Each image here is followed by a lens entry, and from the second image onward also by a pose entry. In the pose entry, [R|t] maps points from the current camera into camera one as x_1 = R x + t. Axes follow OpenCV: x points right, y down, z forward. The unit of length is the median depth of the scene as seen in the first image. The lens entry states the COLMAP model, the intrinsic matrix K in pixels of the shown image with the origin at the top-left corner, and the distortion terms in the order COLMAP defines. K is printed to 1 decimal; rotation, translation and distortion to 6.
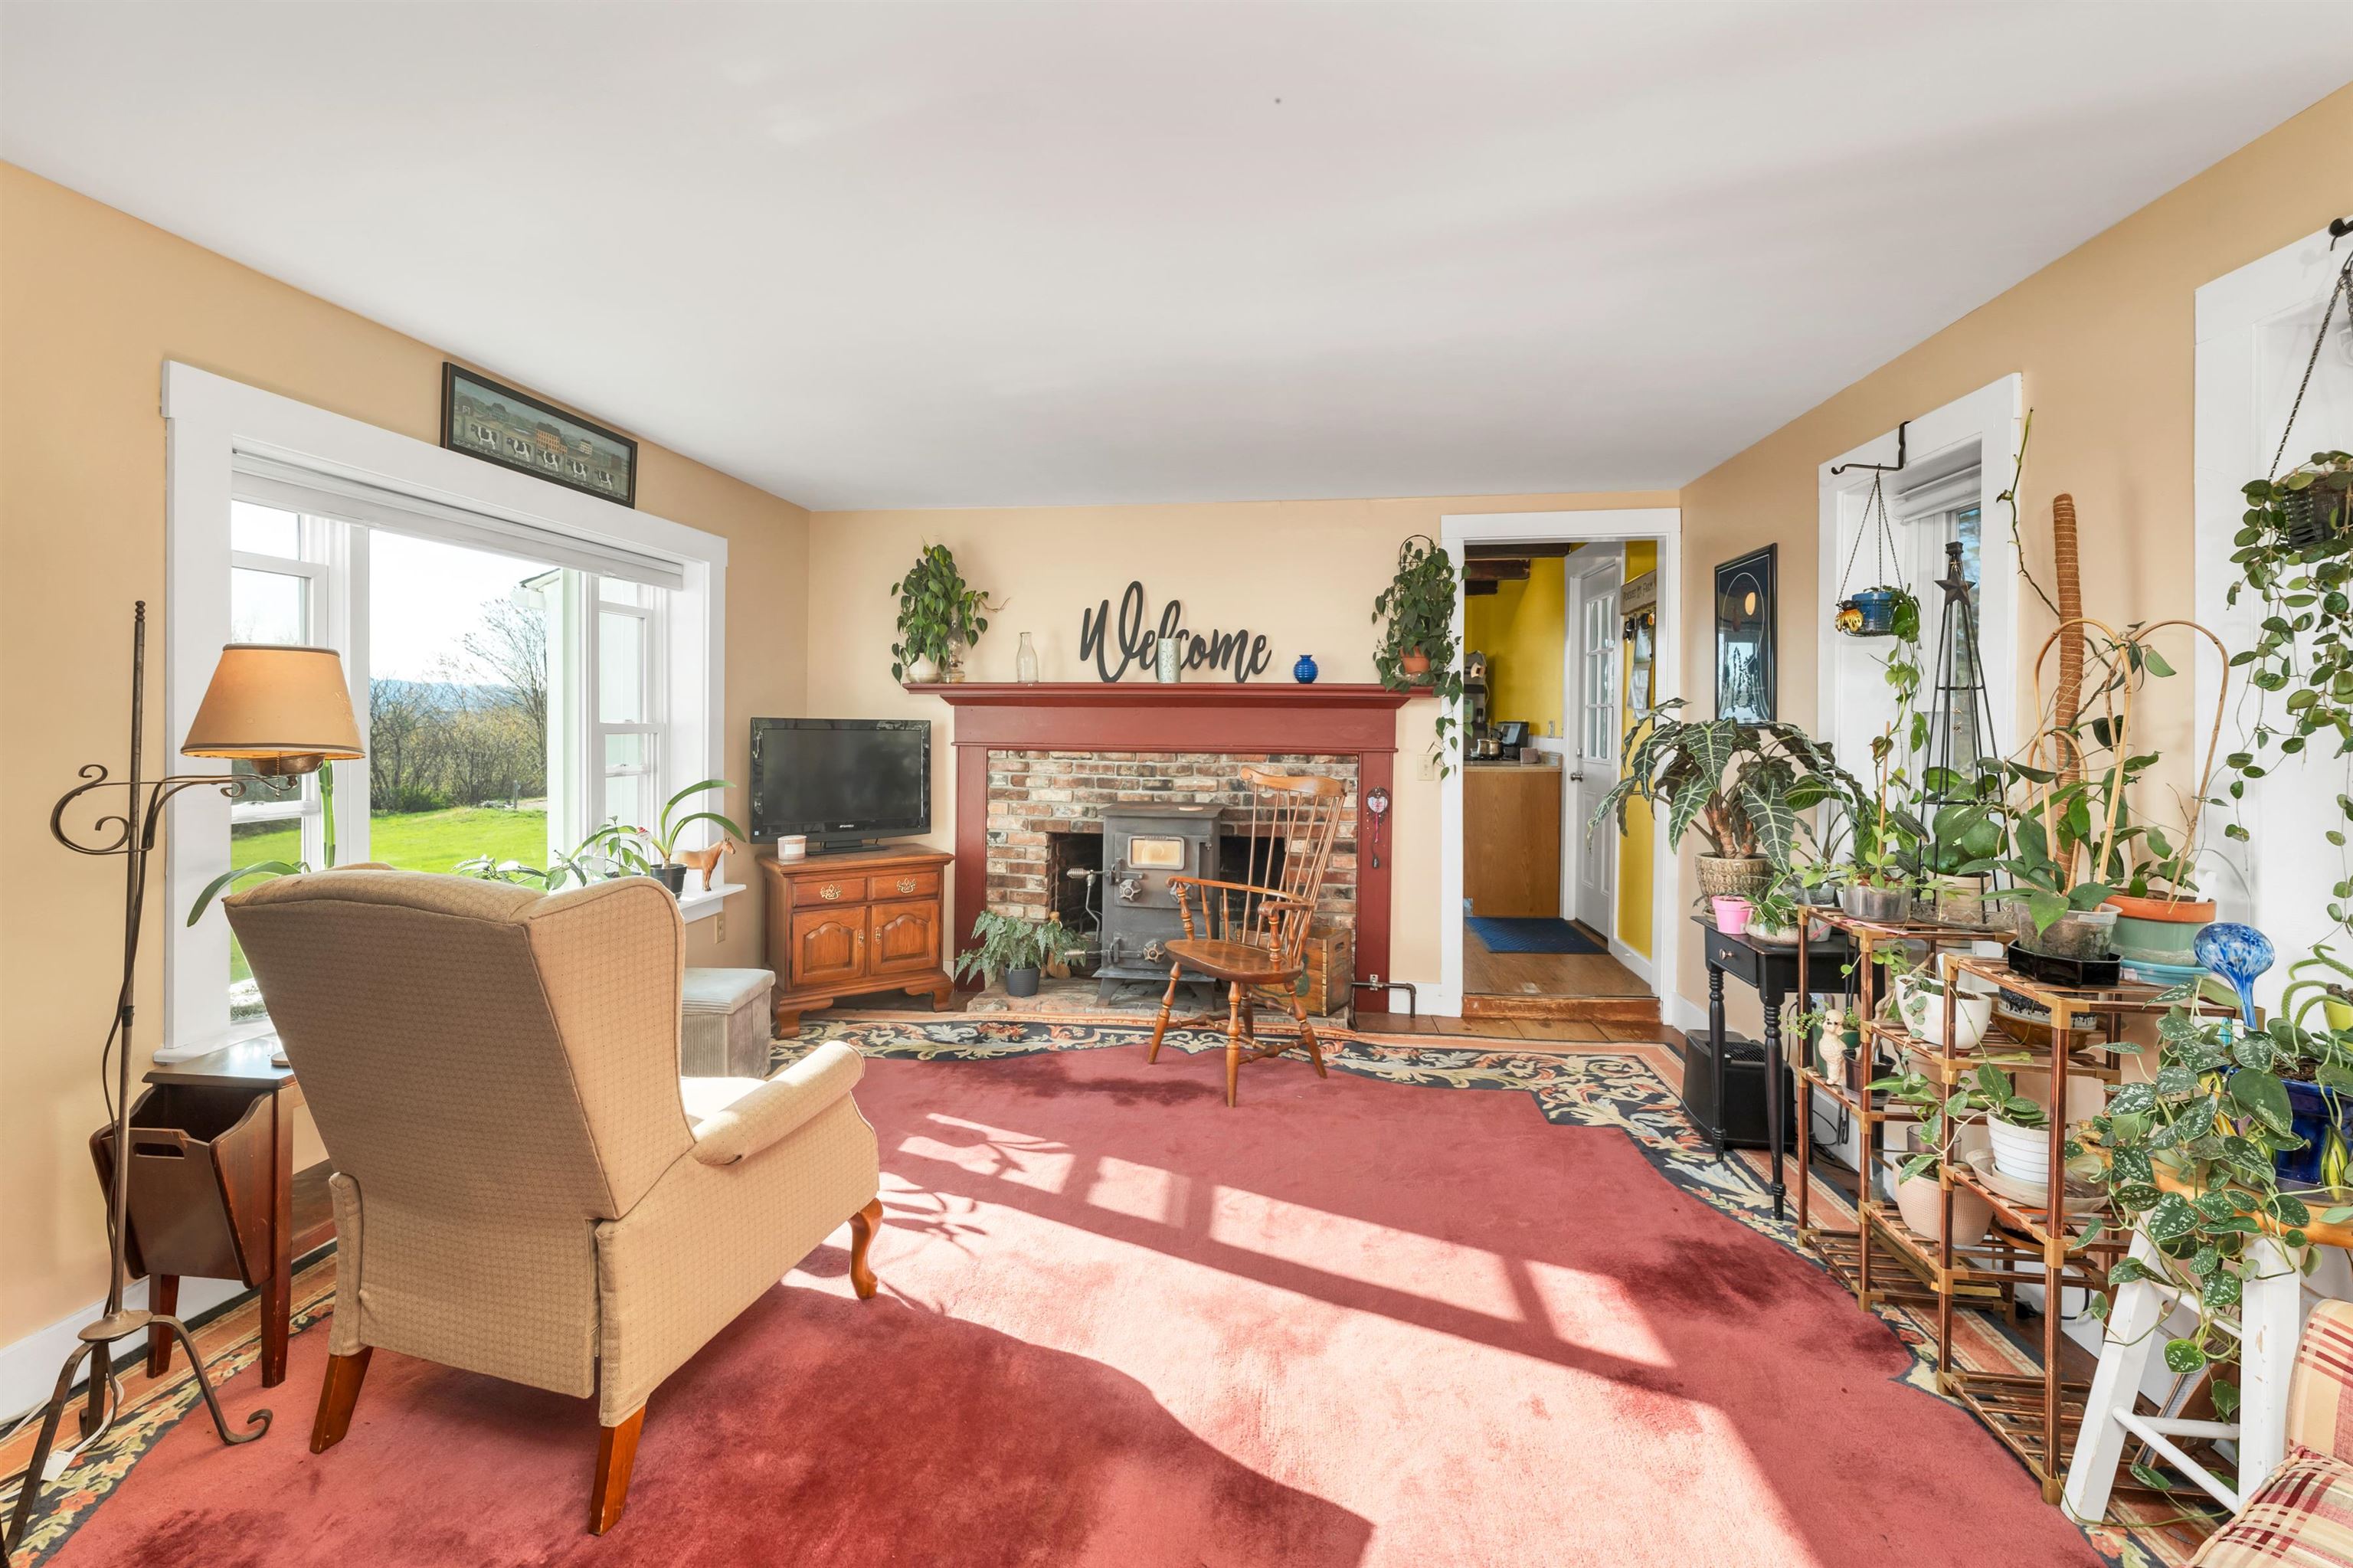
lens RADIAL K [[1011.7, 0, 1169.2], [0, 1011.7, 691.2], [0, 0, 1]] dist [-0.000274, 0.000158]
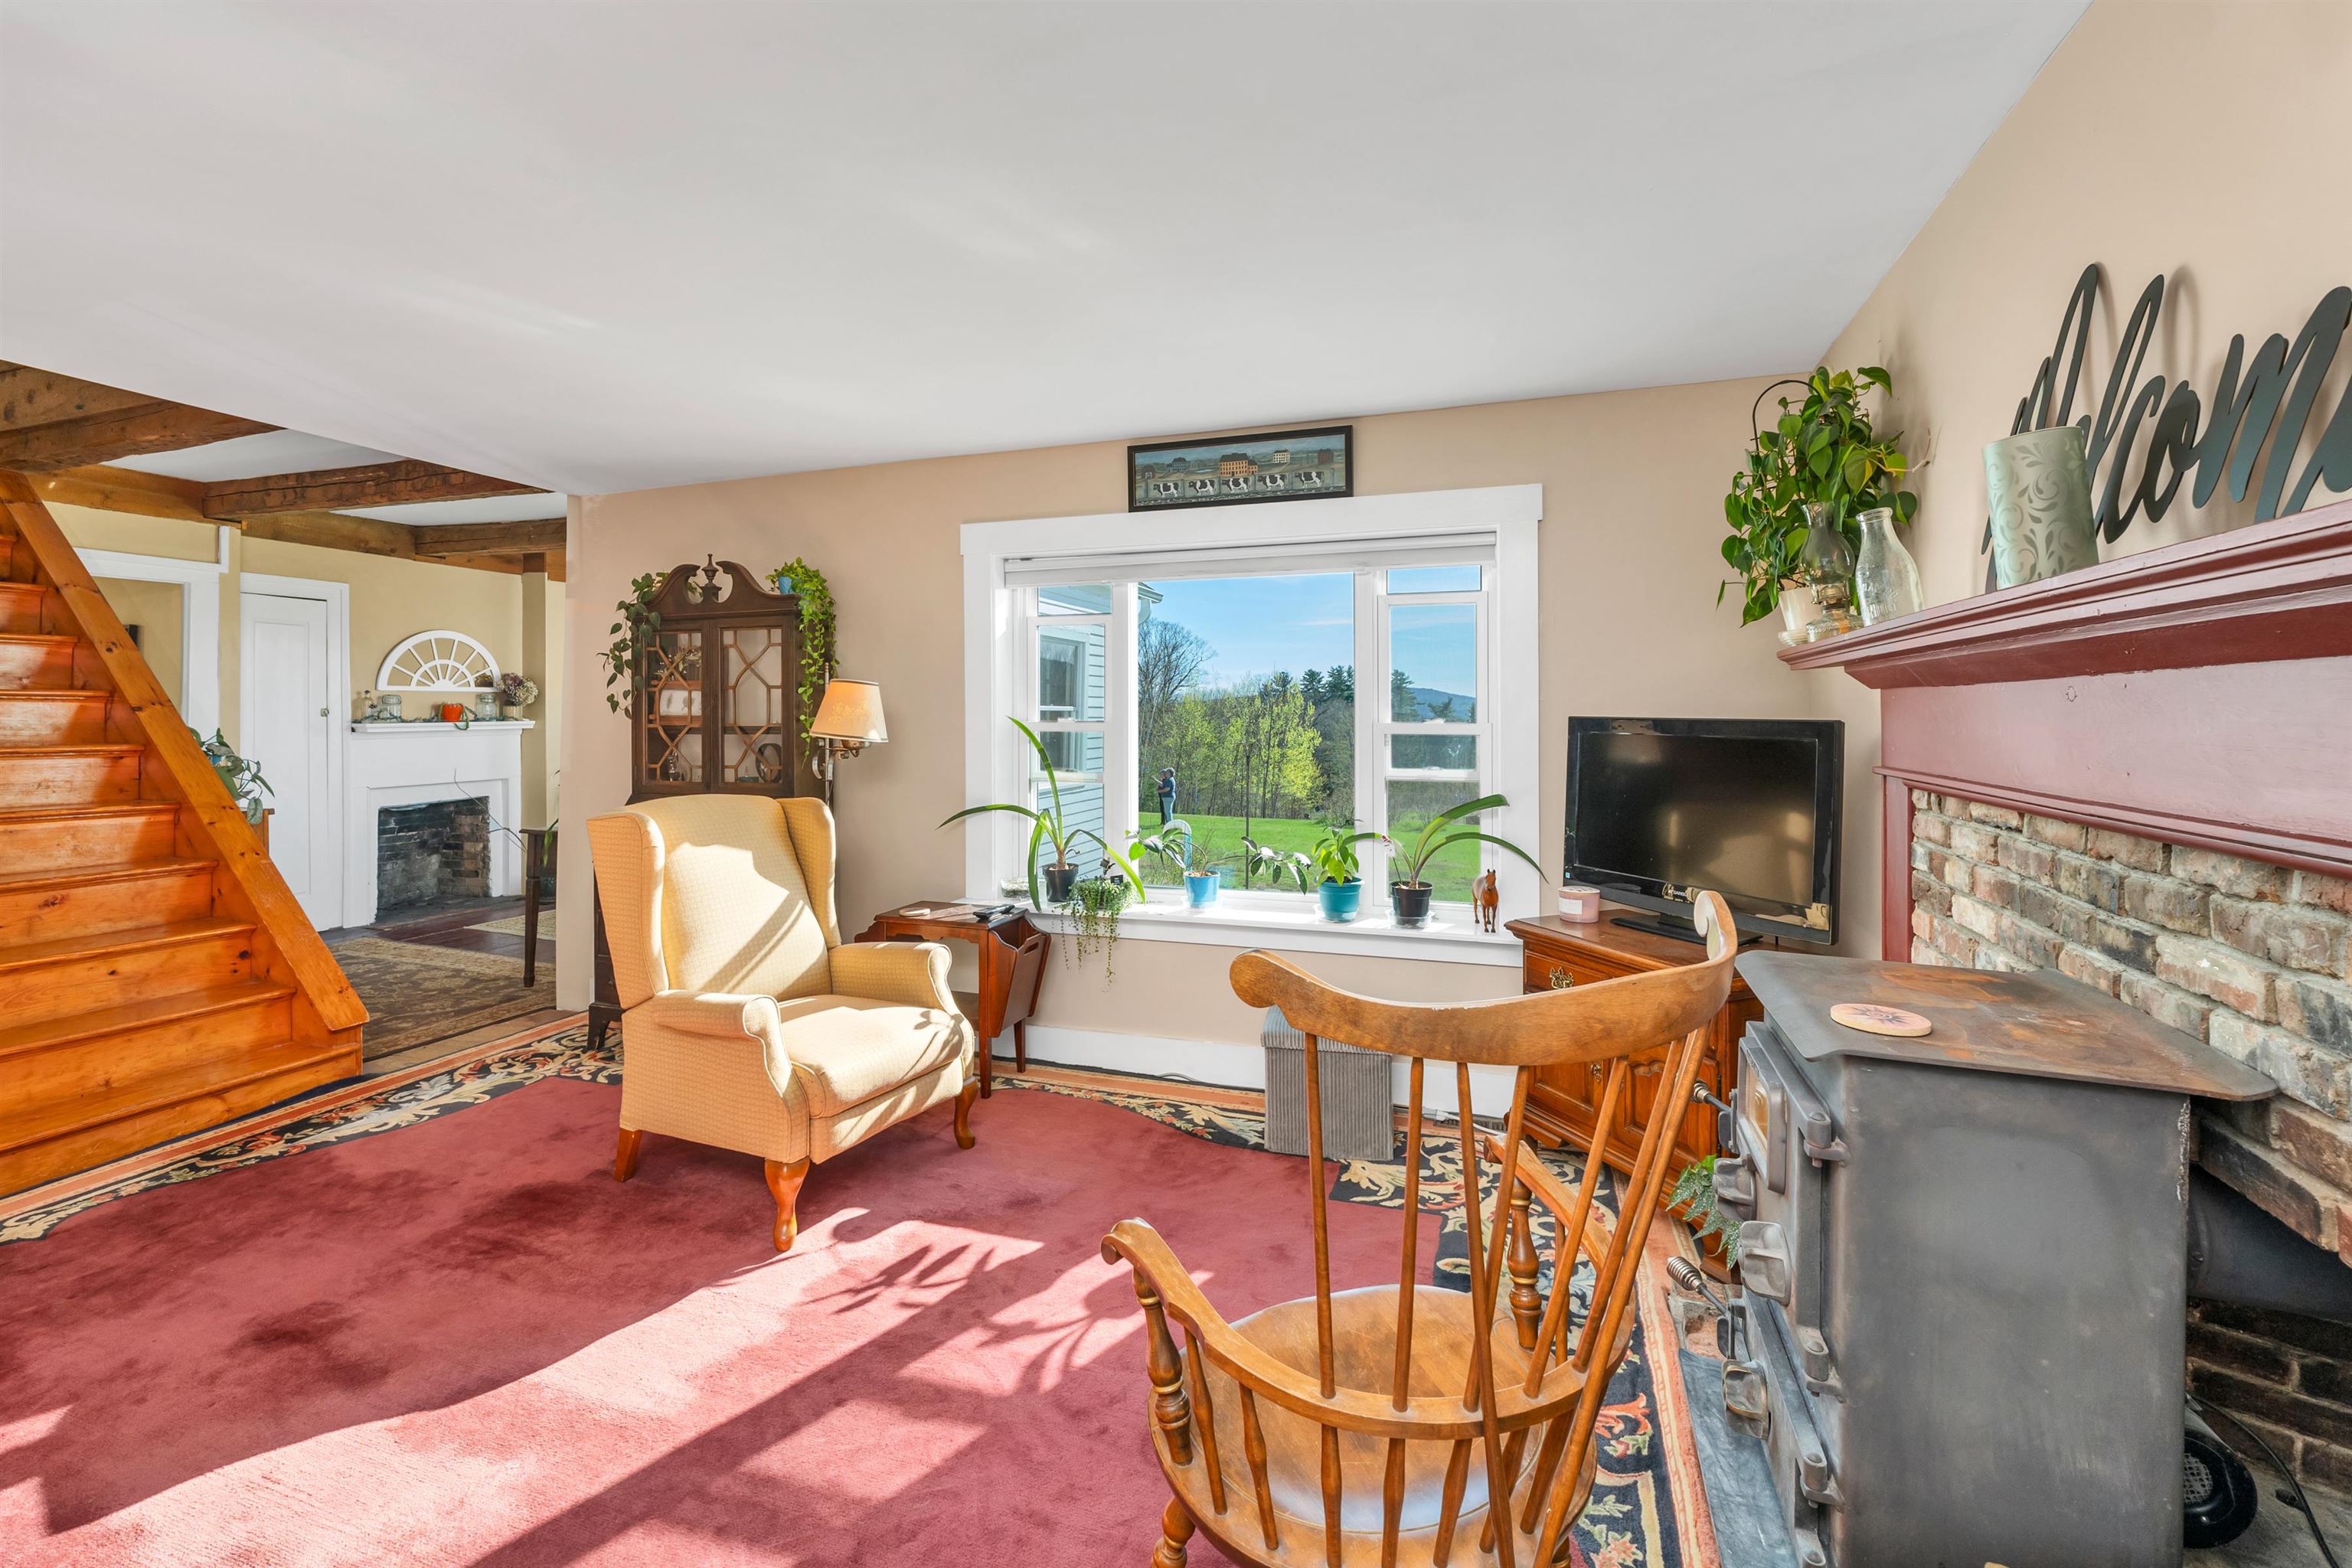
lens RADIAL K [[979.1, 0, 1165.5], [0, 979.1, 732.6], [0, 0, 1]] dist [-0.001598, -0.000190]
pose [[-0.197005, 0.009894, -0.980353, 0.483734], [0.027331, 0.999616, 0.004597, 0.036390], [0.980022, -0.025889, -0.197199, 1.212978]]
